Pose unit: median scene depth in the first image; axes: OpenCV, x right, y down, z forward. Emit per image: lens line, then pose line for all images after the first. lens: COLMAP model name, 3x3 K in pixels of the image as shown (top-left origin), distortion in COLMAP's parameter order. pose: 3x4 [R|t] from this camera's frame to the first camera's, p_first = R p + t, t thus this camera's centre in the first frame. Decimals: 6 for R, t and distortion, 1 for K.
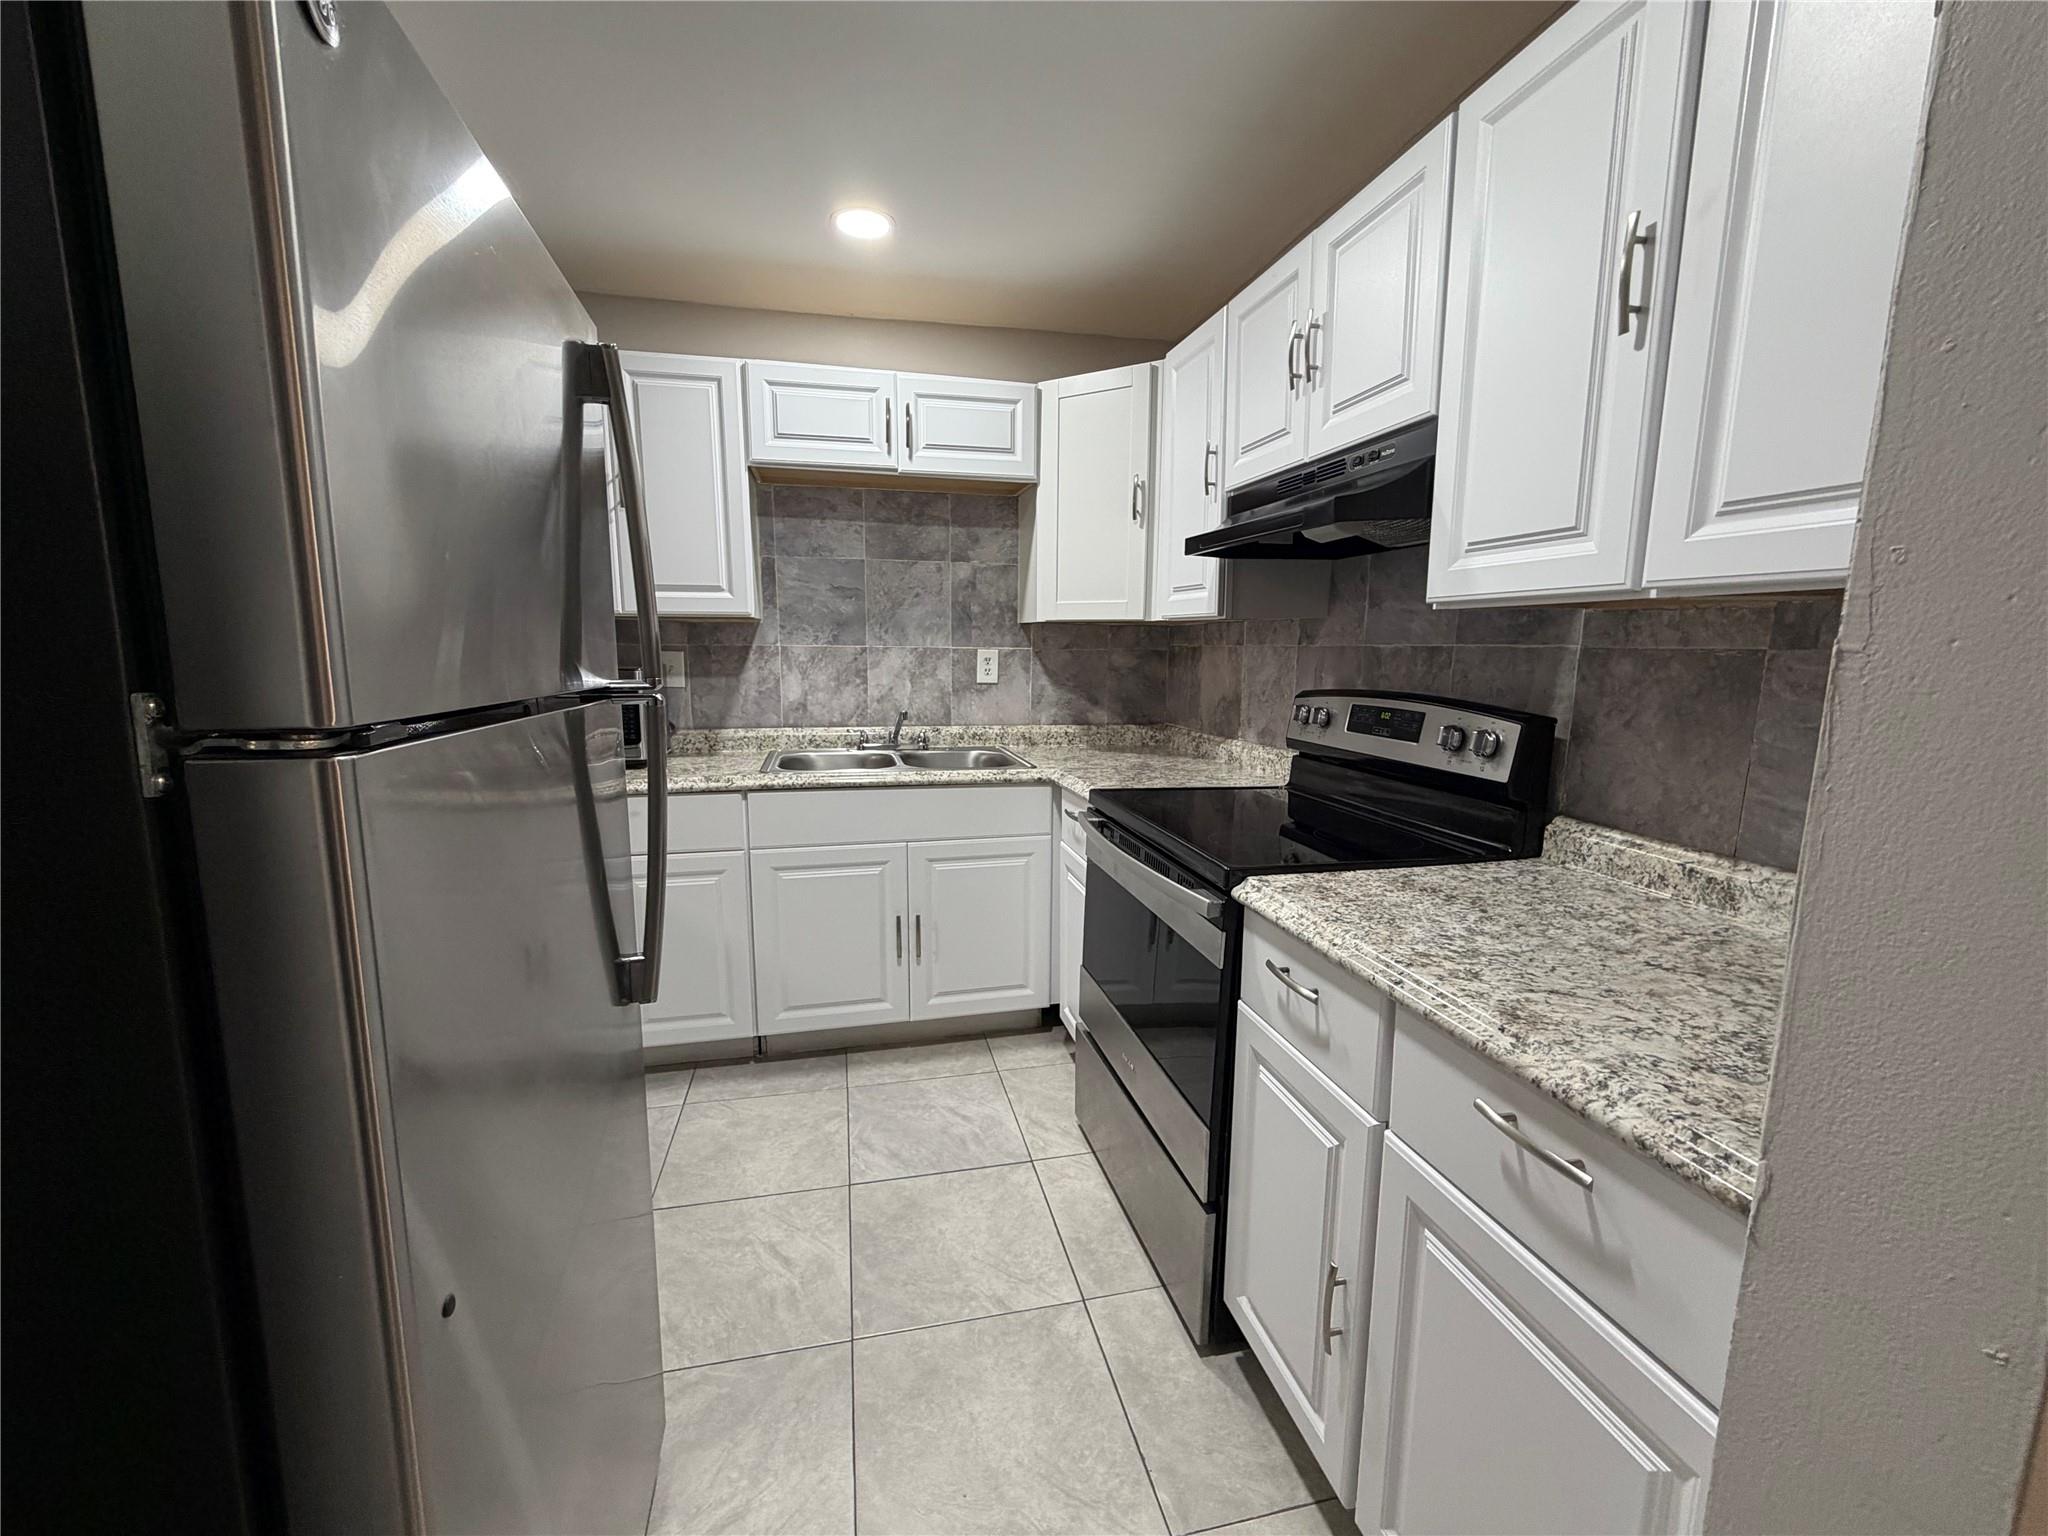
lens RADIAL K [[816.3, 0, 1027.3], [0, 816.3, 759.8], [0, 0, 1]] dist [-0.003849, -0.000357]
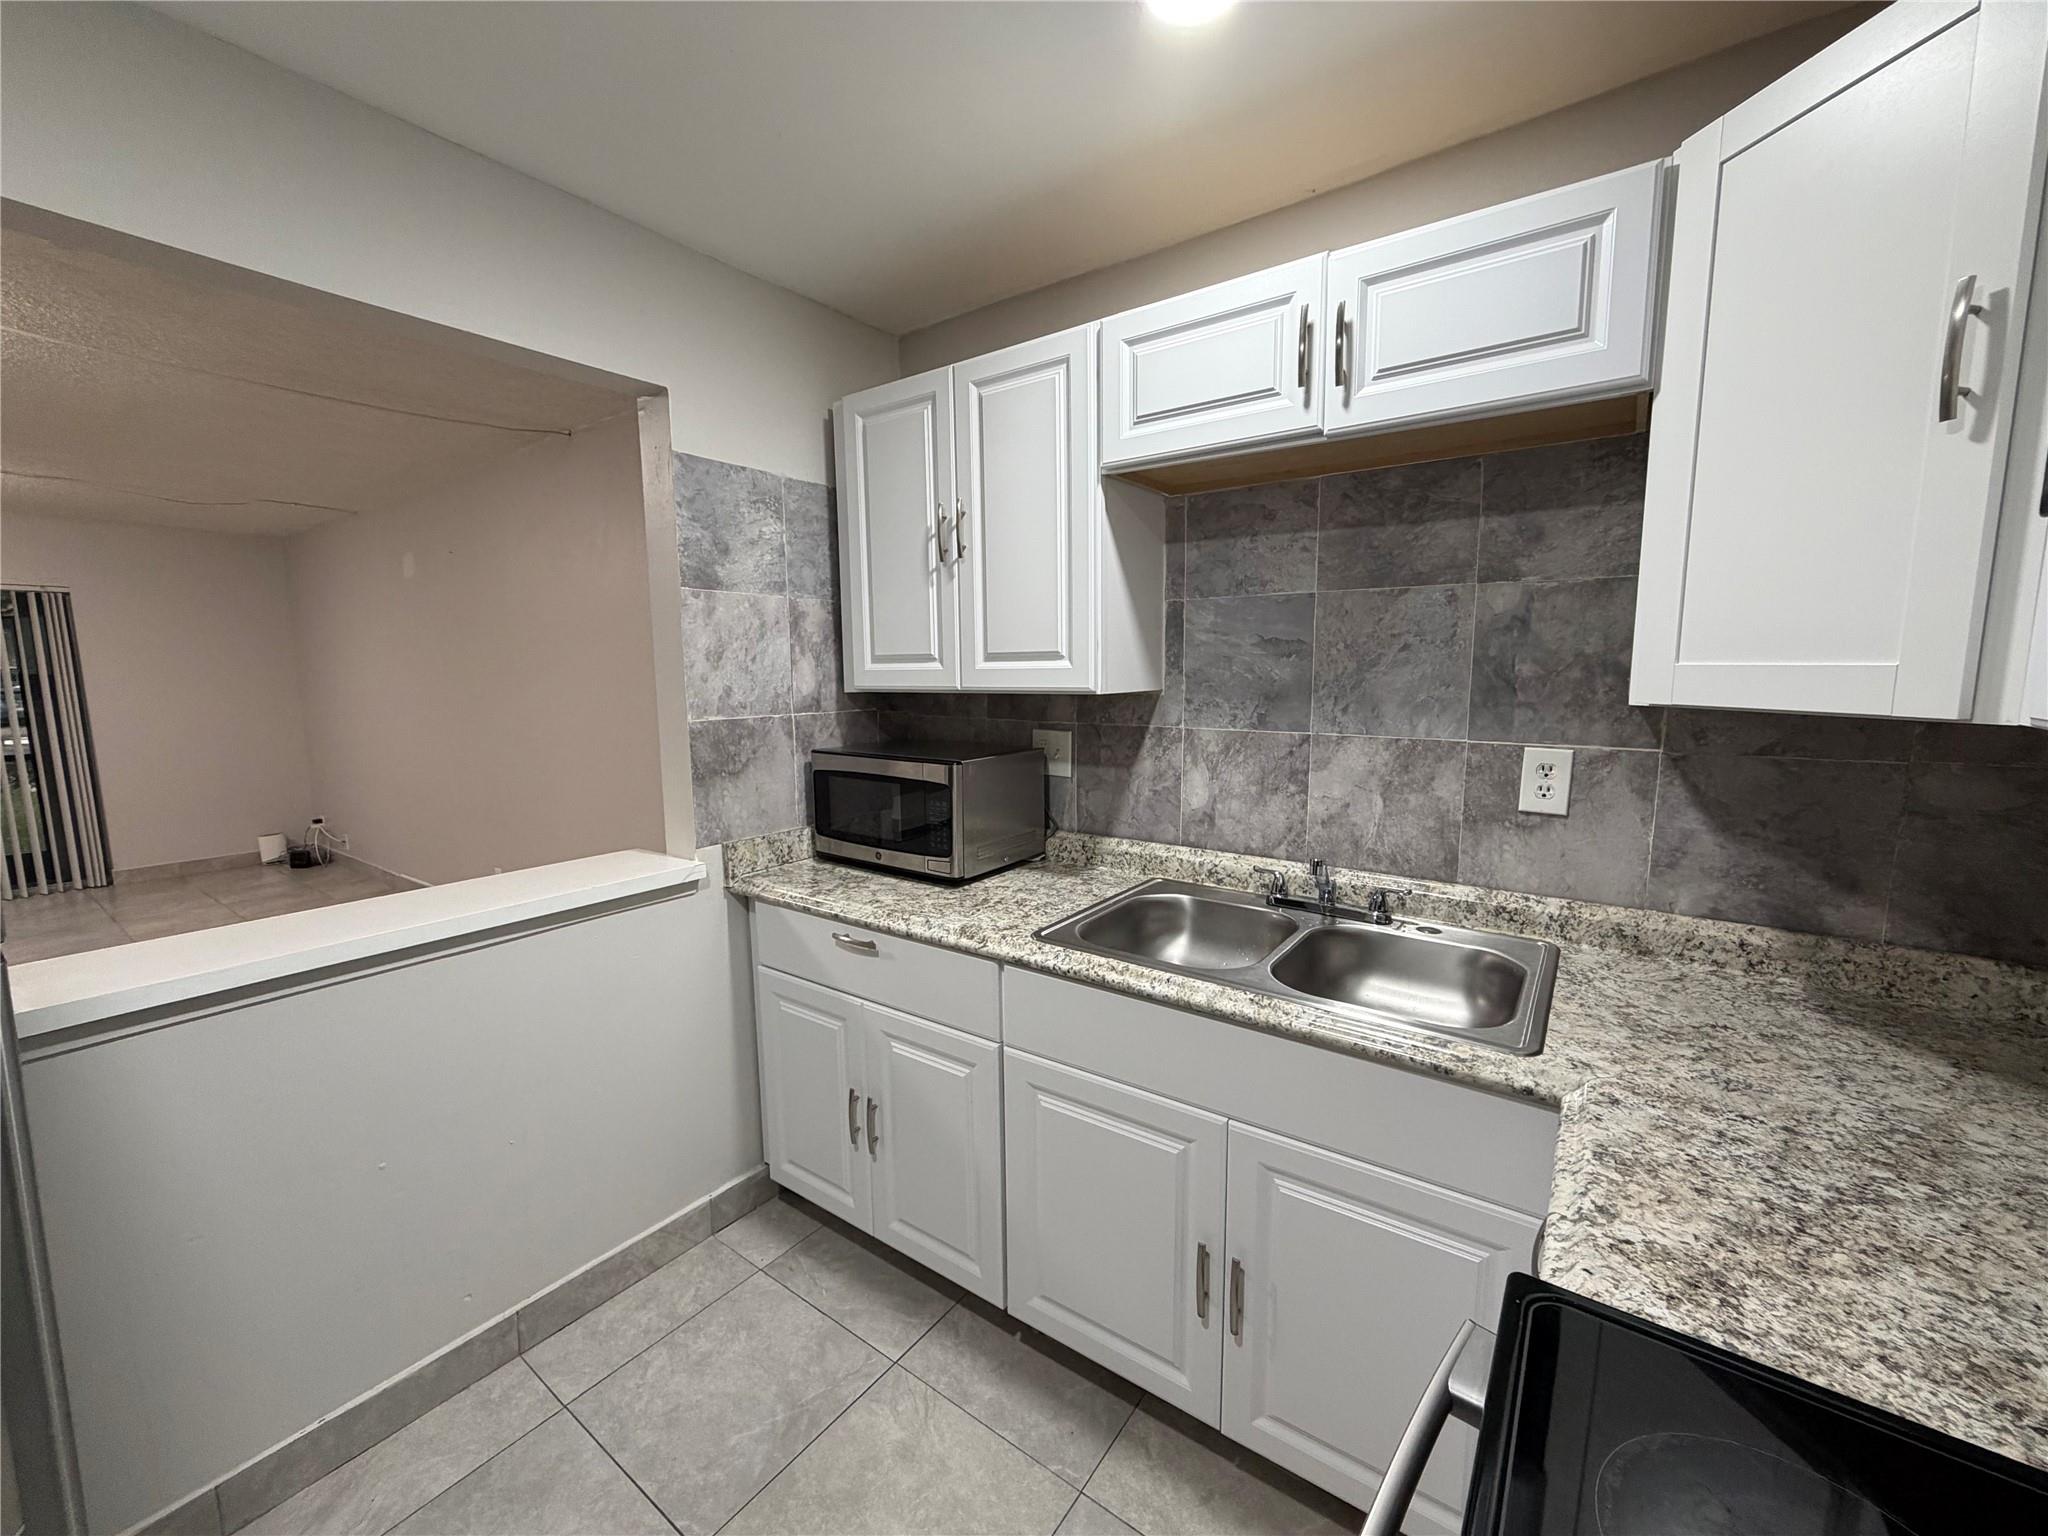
lens RADIAL K [[816.3, 0, 1011.6], [0, 816.3, 766.3], [0, 0, 1]] dist [-0.003849, -0.000357]
pose [[0.652853, 0.078994, -0.753355, 0.122358], [-0.097563, 0.995033, 0.019787, -0.106453], [0.751176, 0.060581, 0.657317, 0.437083]]
